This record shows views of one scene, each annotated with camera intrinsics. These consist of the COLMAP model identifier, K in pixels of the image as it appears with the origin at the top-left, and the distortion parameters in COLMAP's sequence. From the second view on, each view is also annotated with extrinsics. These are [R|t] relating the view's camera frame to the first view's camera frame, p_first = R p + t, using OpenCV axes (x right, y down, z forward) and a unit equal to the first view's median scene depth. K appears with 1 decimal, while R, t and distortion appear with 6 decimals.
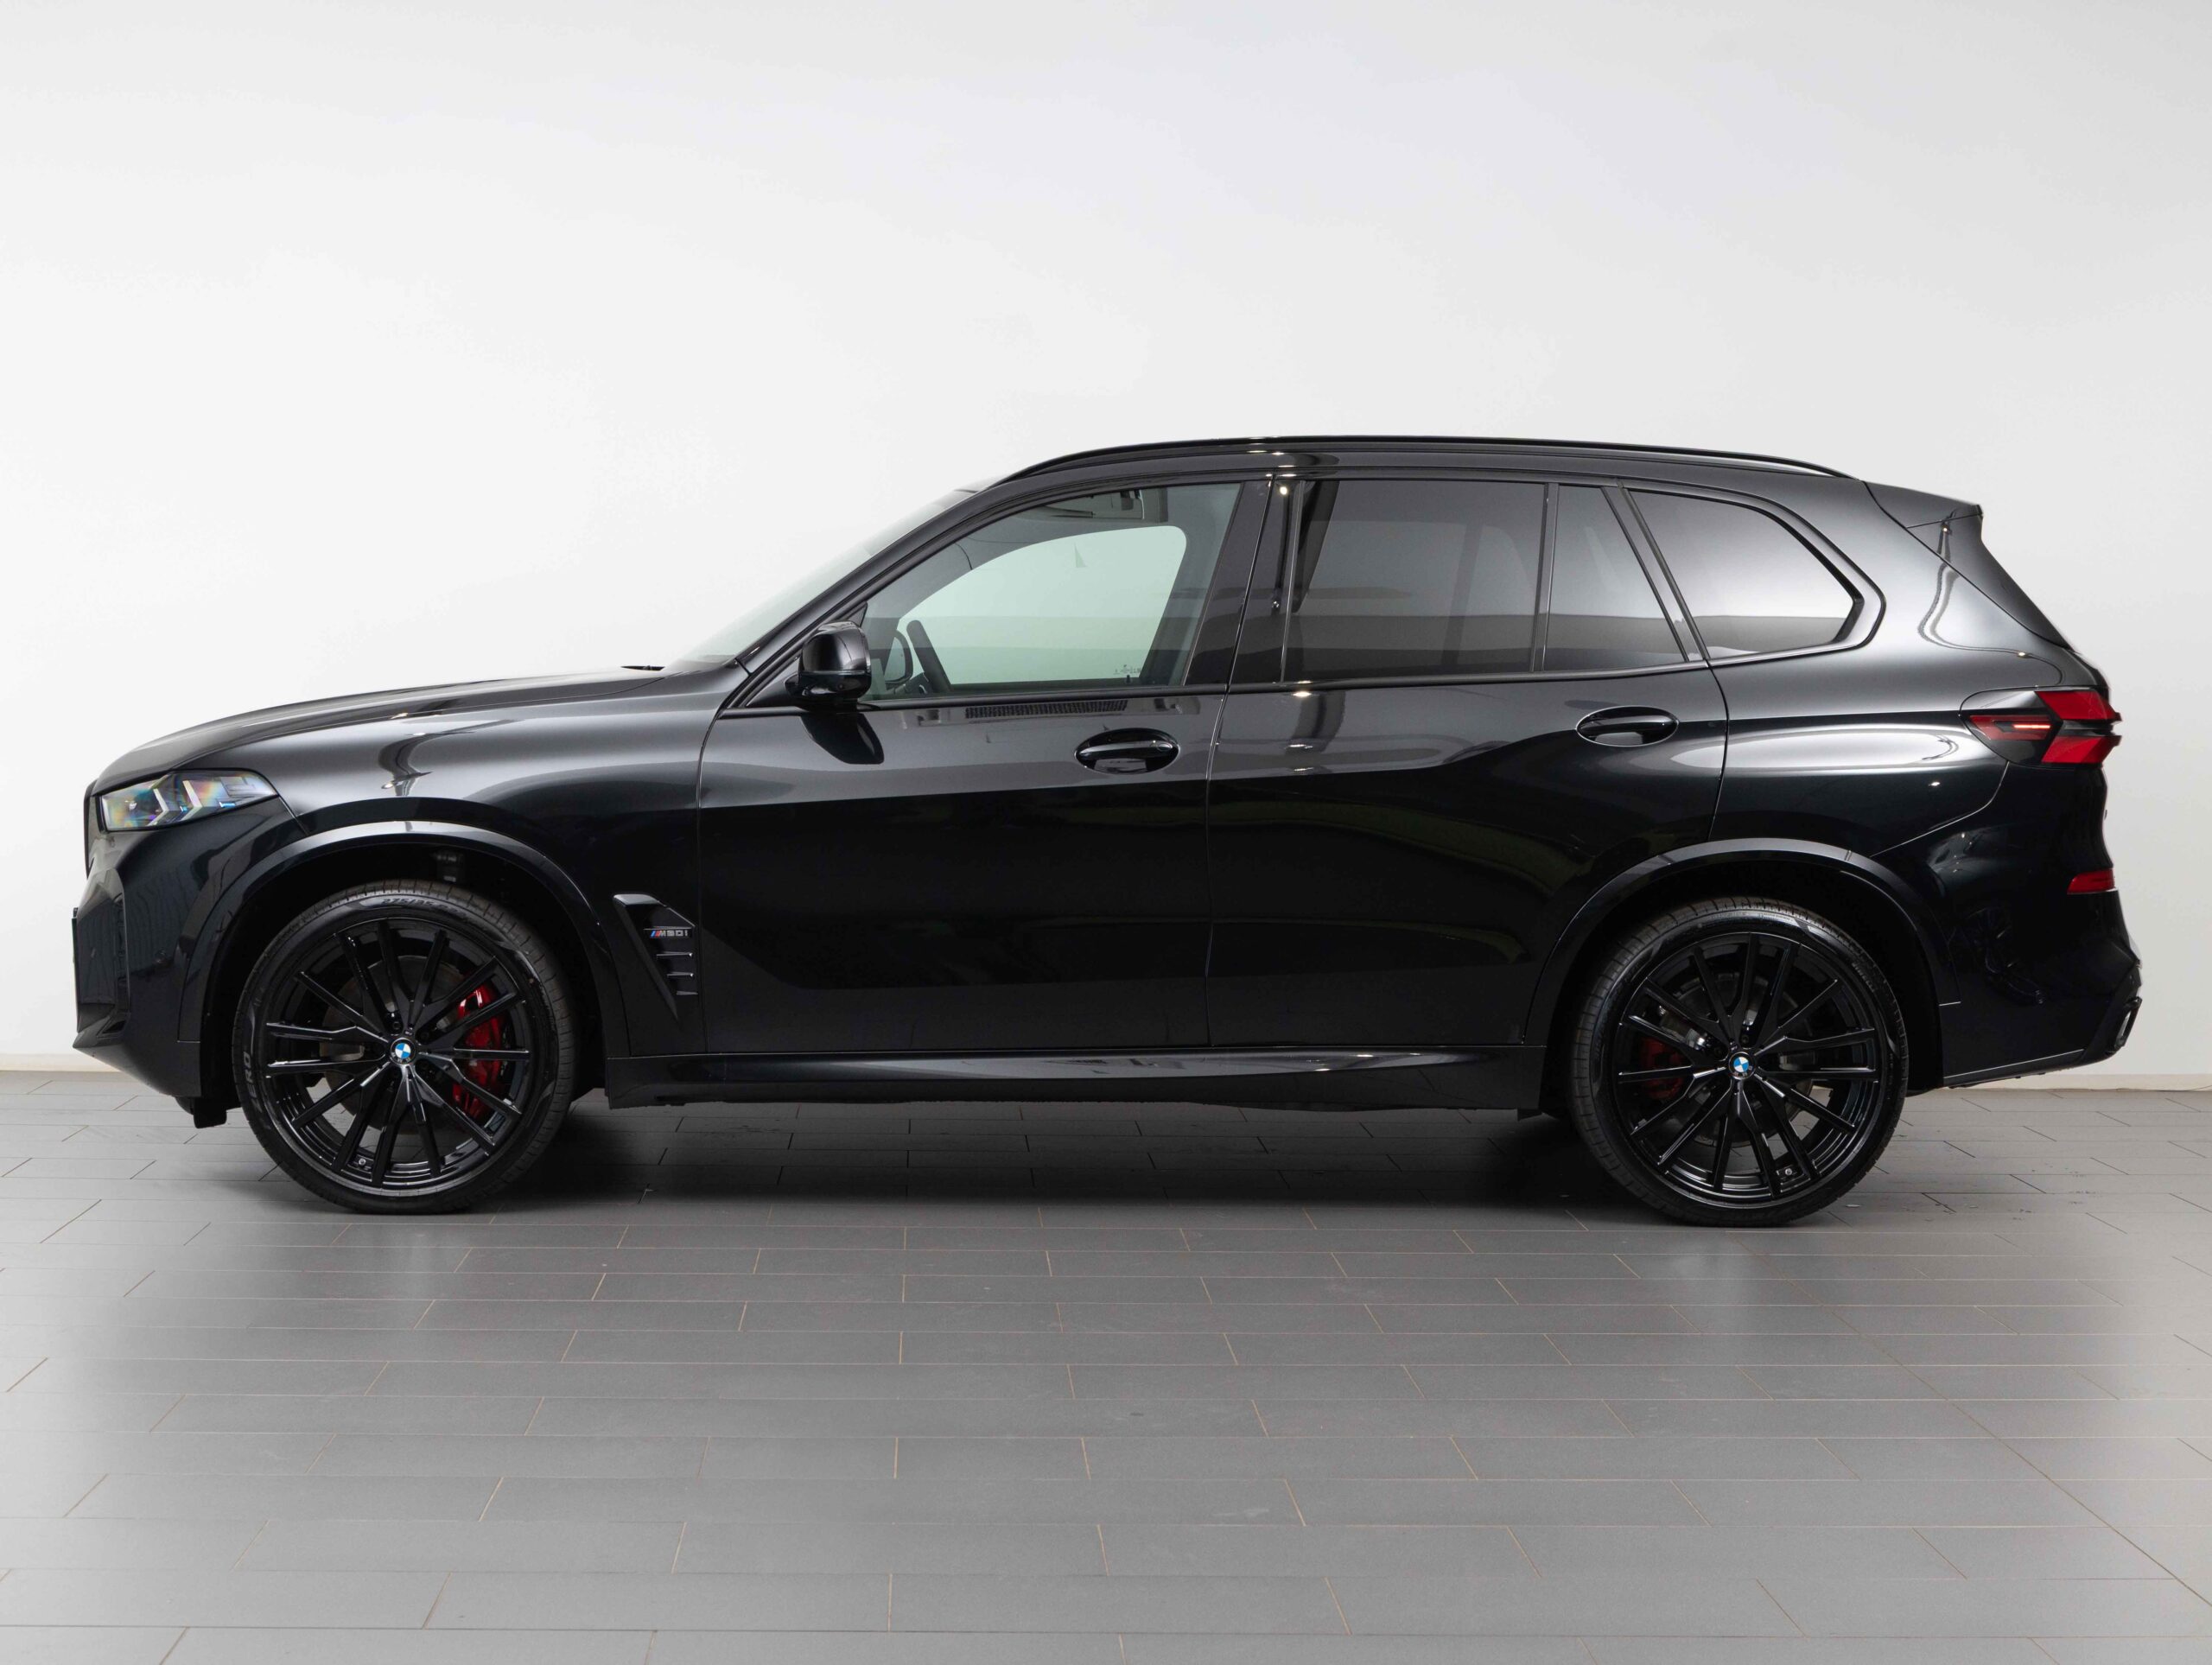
lens RADIAL K [[3288.7, 0, 1104.8], [0, 3288.7, 830.1], [0, 0, 1]] dist [-0.111412, 0.000000]
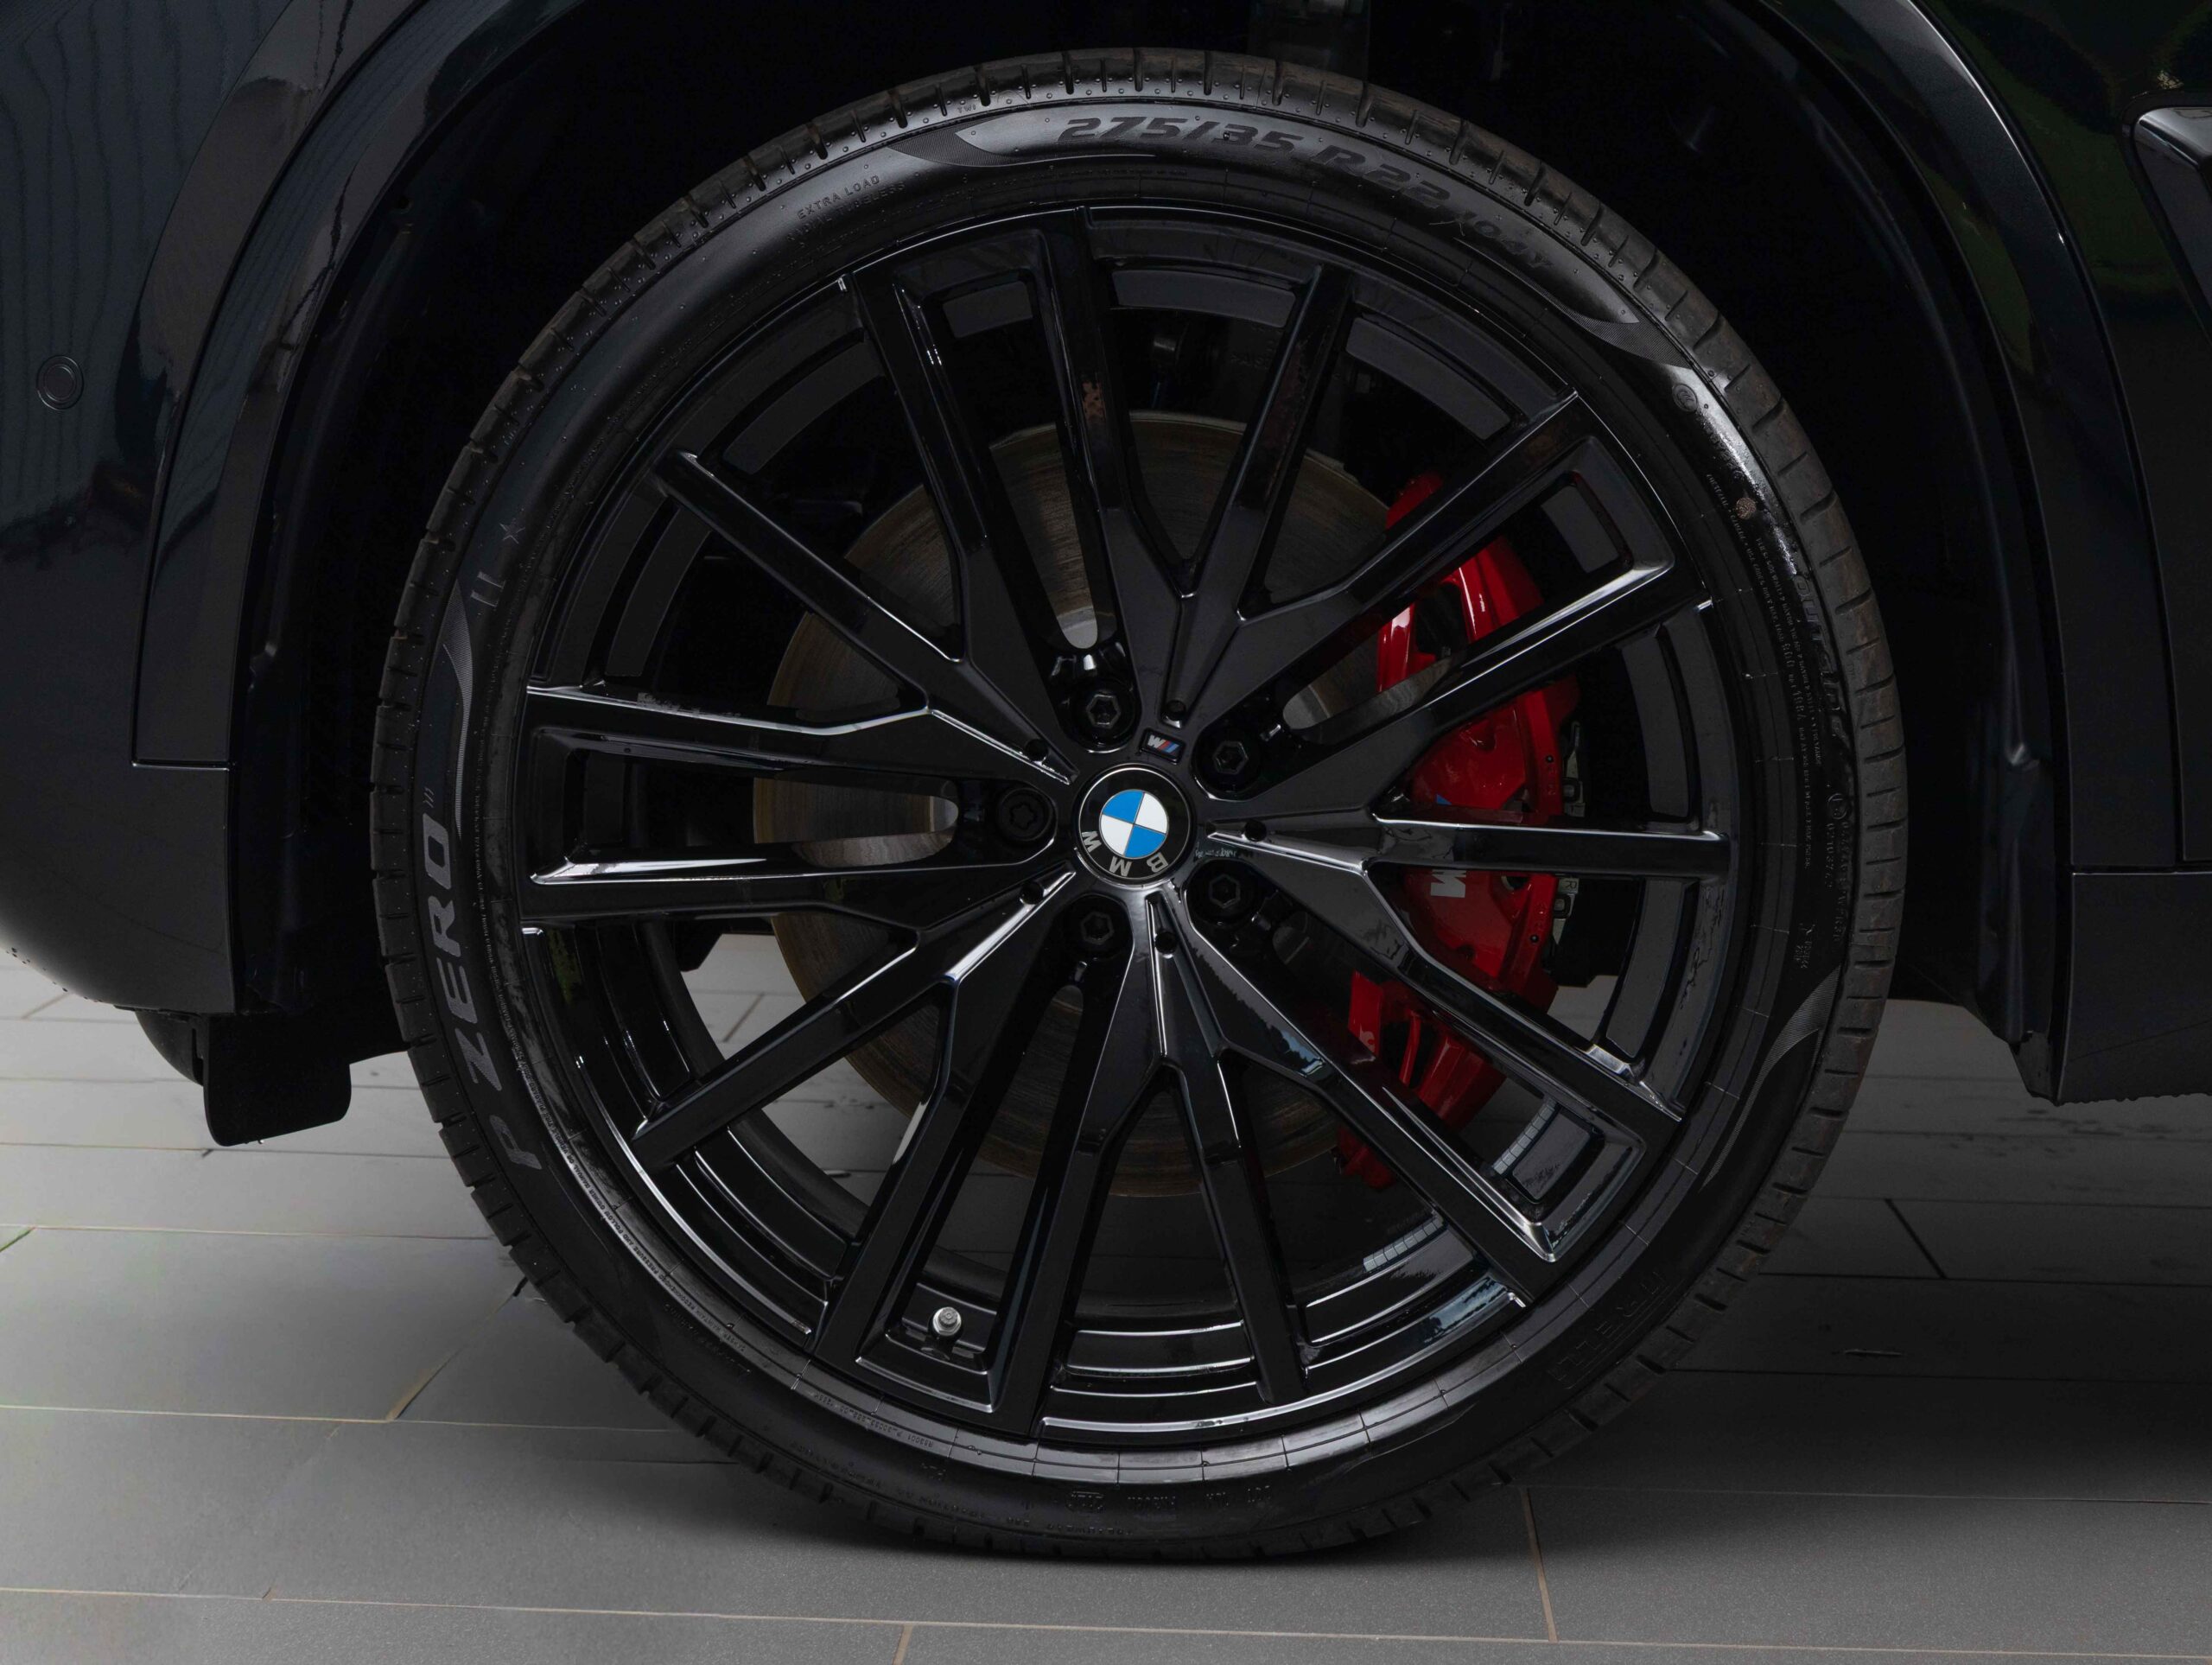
lens RADIAL K [[4084.3, 0, 1107.1], [0, 4084.3, 834.9], [0, 0, 1]] dist [-0.012270, 0.000000]
pose [[0.996183, 0.017199, -0.085577, -0.193119], [-0.013527, 0.998970, 0.043306, 0.056376], [0.086234, -0.041983, 0.995390, 0.725335]]
